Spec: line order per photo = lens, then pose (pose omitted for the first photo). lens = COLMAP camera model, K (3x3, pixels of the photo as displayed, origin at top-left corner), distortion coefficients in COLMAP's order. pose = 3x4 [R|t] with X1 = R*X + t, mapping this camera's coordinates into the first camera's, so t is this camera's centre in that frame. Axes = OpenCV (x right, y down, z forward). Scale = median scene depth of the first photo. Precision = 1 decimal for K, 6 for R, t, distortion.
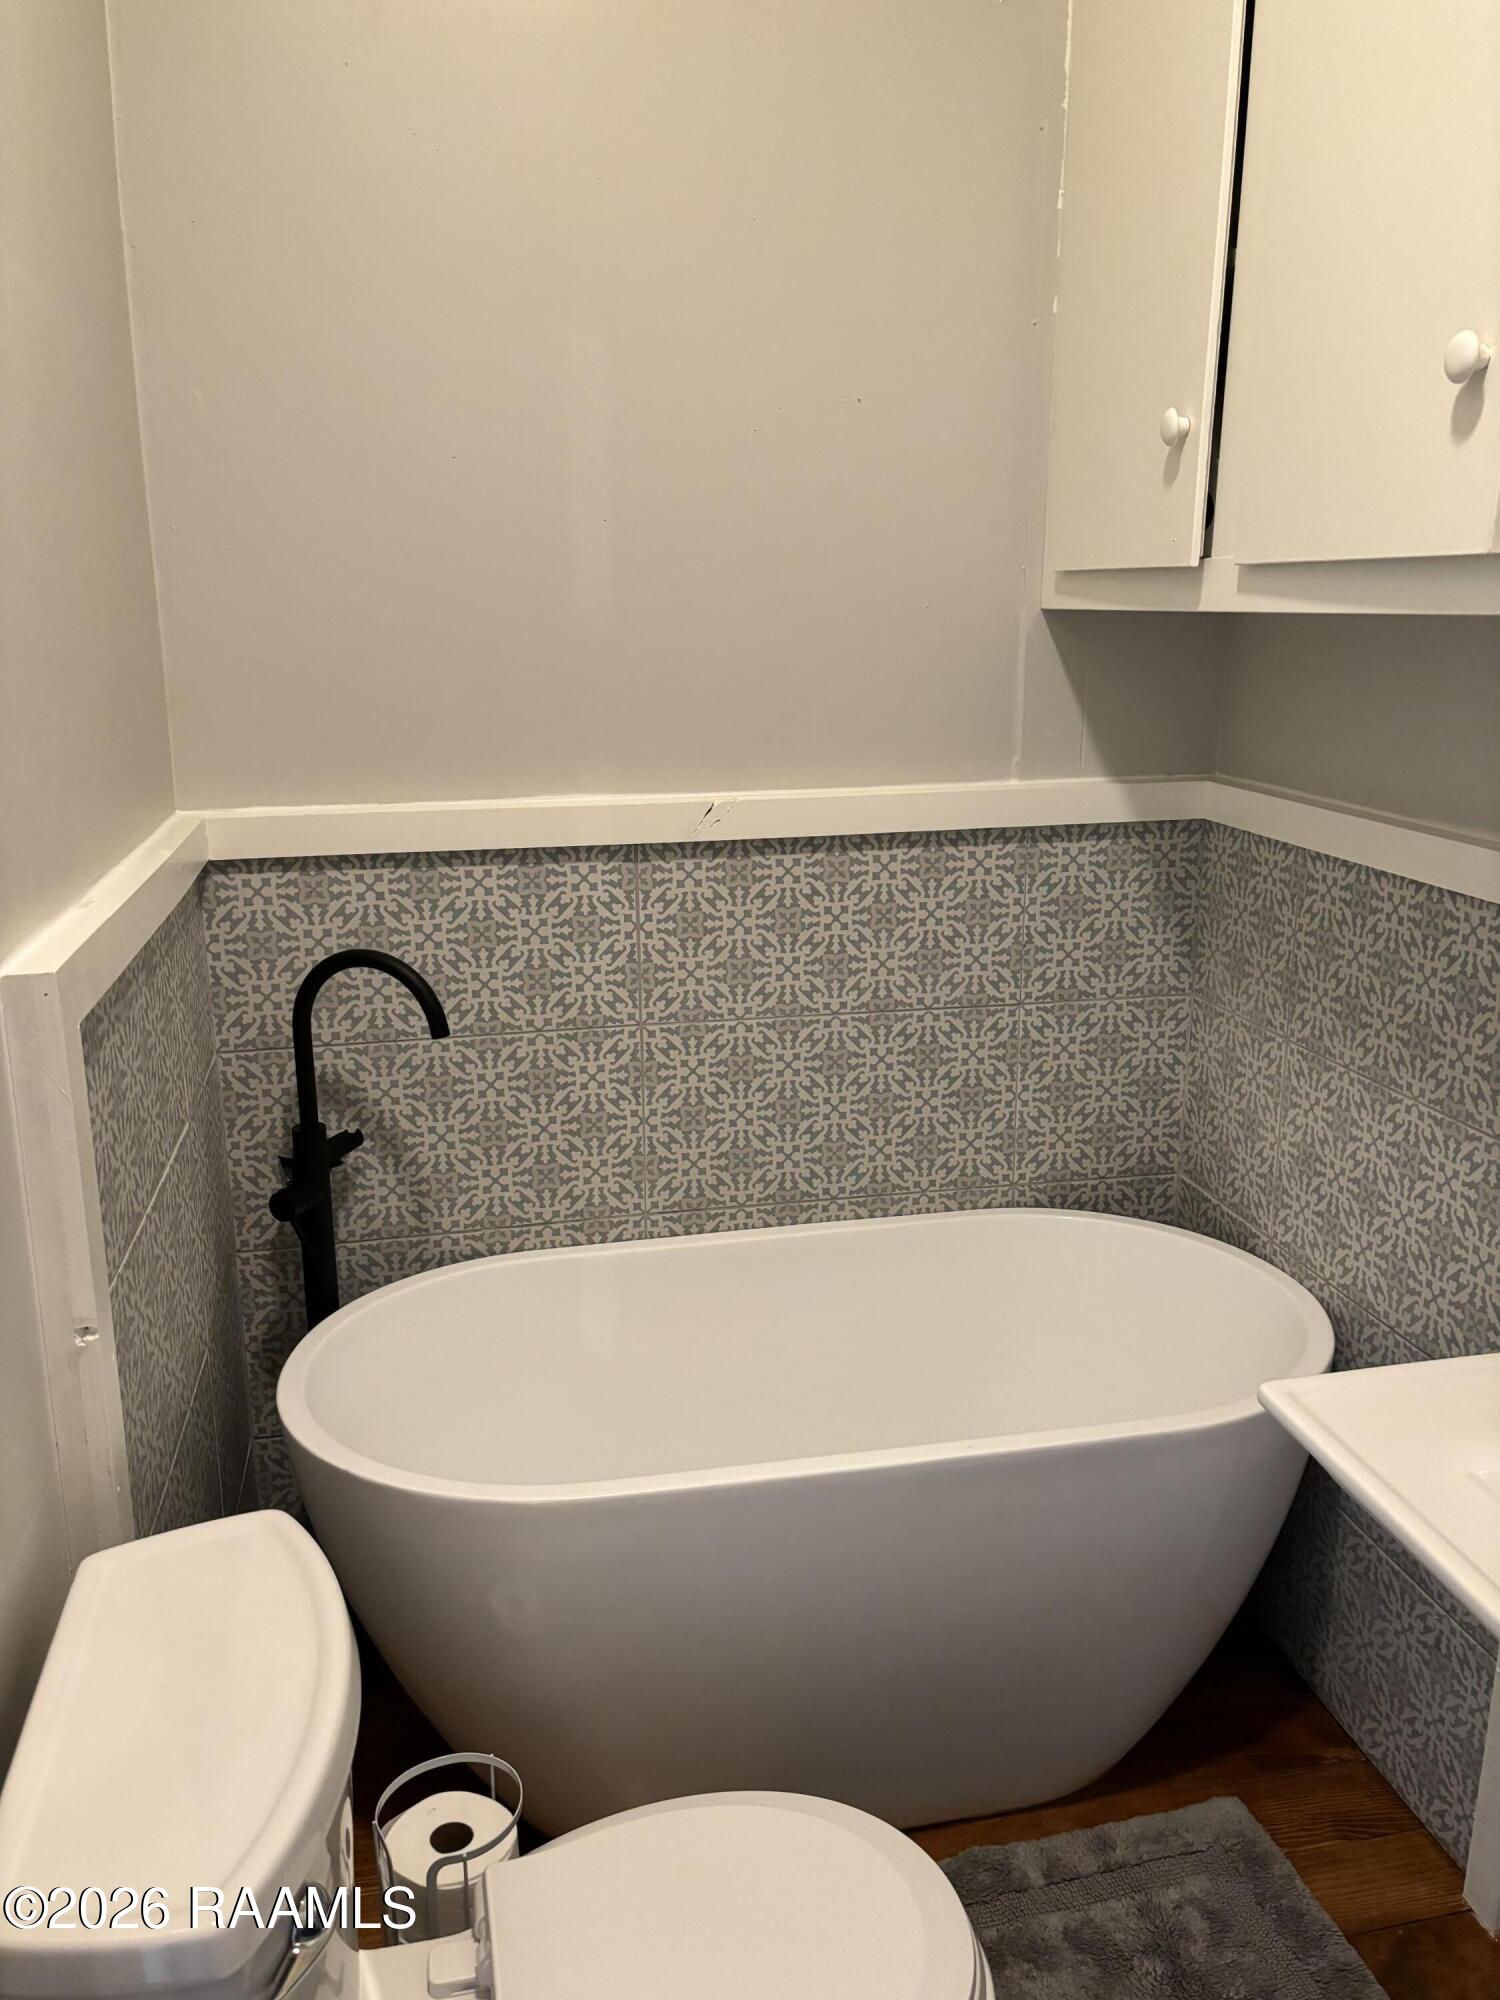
lens RADIAL K [[1509.9, 0, 751.5], [0, 1509.9, 991.2], [0, 0, 1]] dist [0.016367, 0.001693]
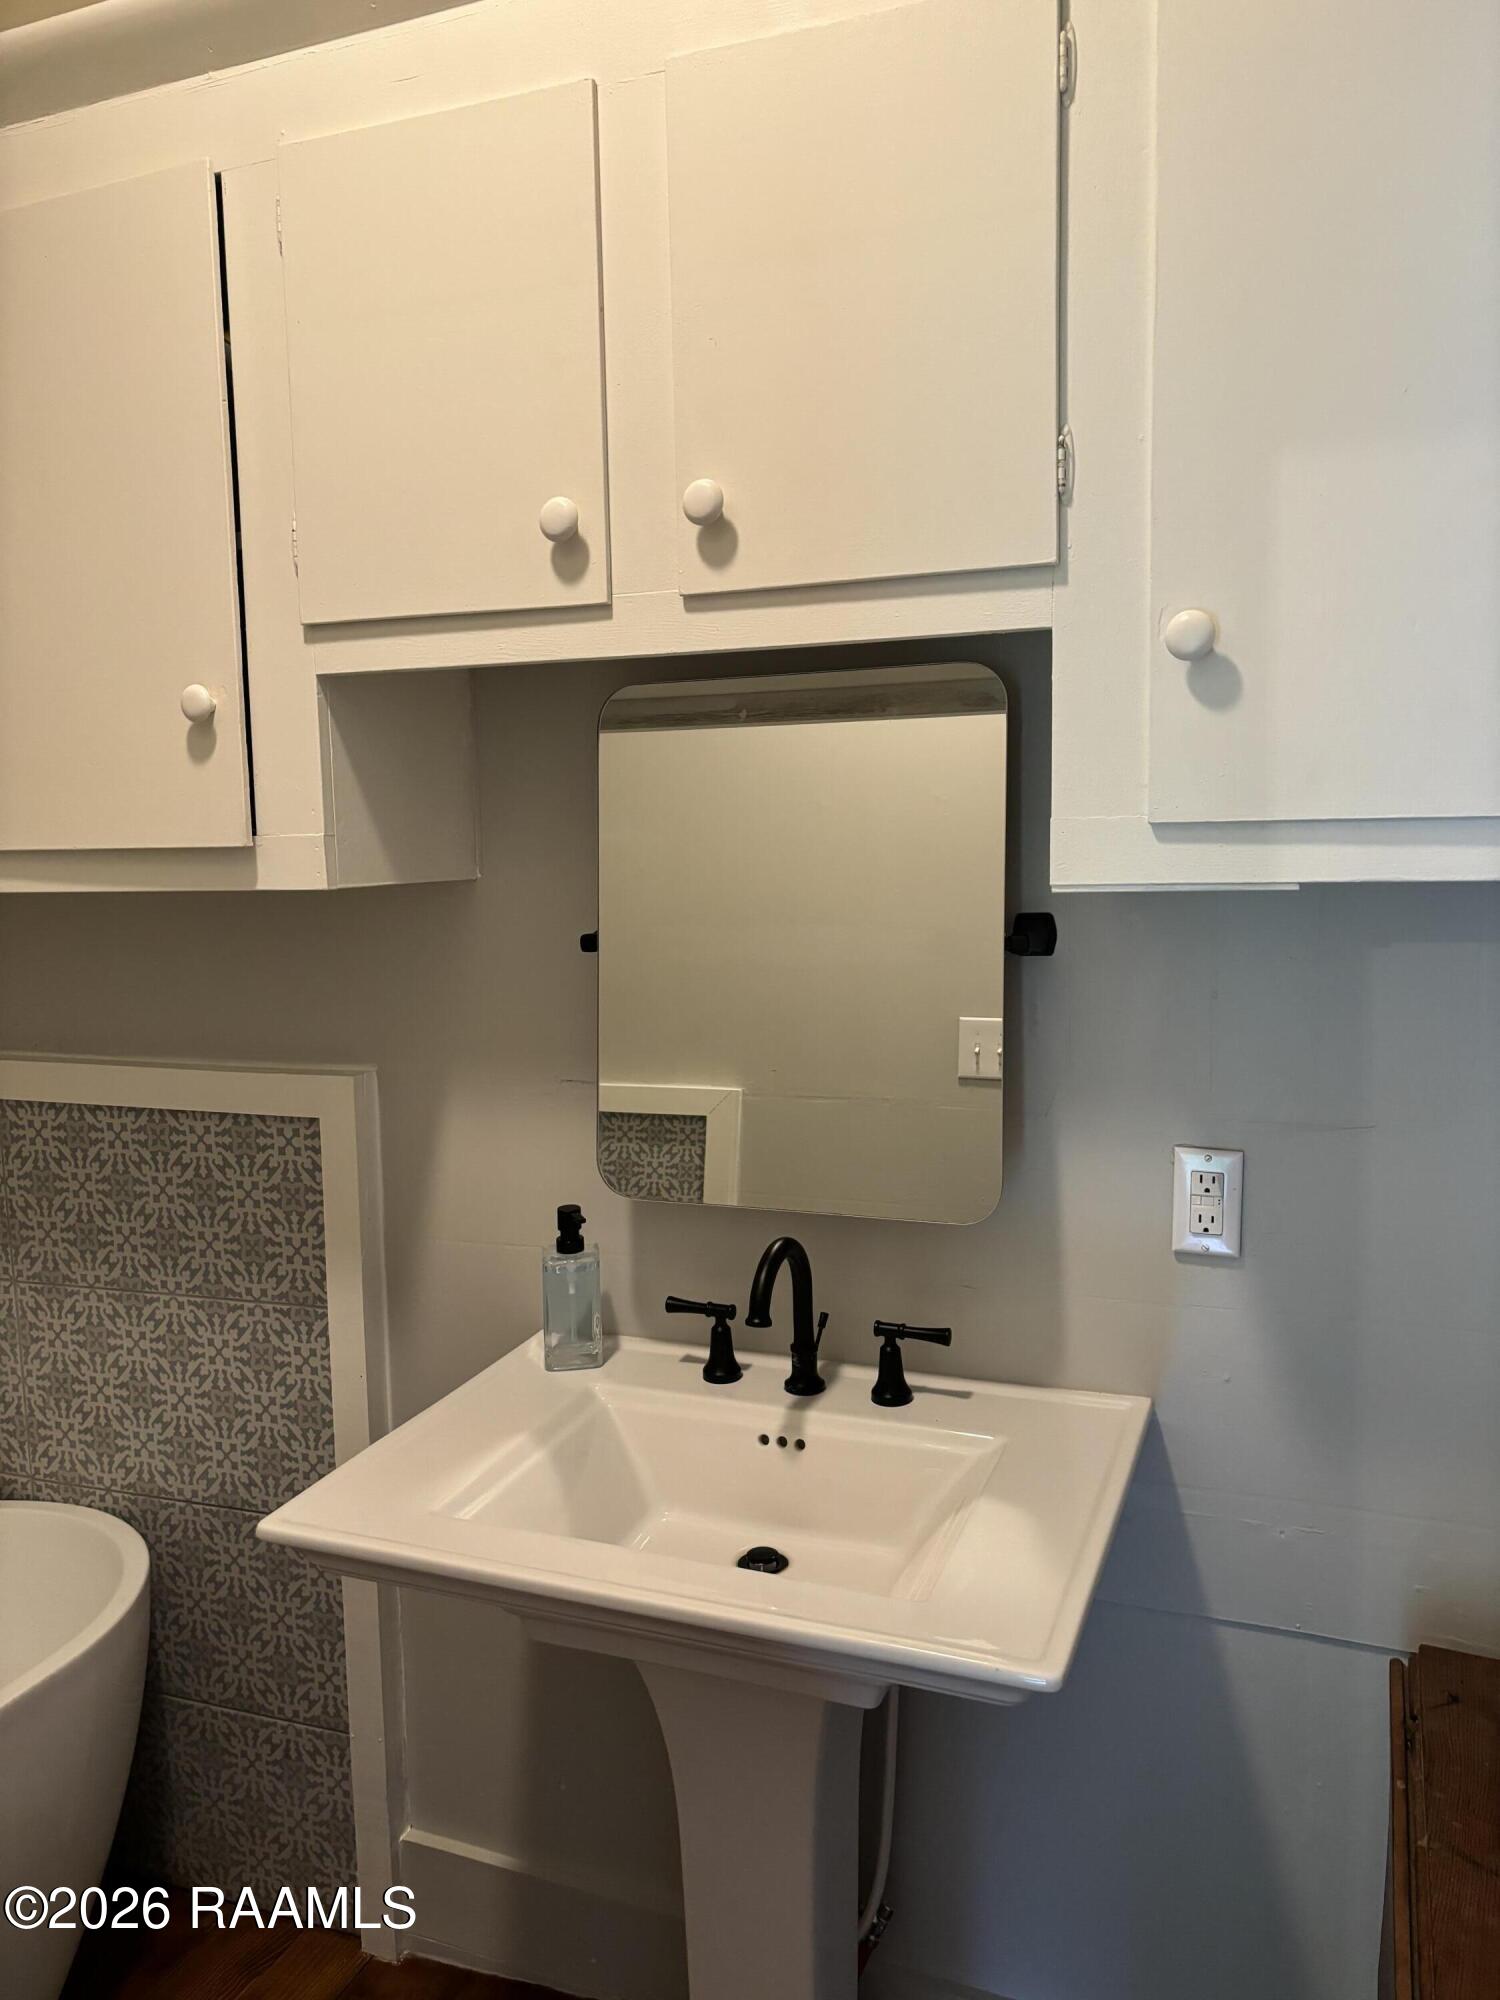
lens RADIAL K [[1509.9, 0, 751.0], [0, 1509.9, 1001.9], [0, 0, 1]] dist [0.016367, 0.001693]
pose [[0.553577, -0.110718, 0.825405, -0.231020], [0.232237, 0.972329, -0.025329, -0.012053], [-0.799762, 0.205712, 0.563972, -0.044345]]
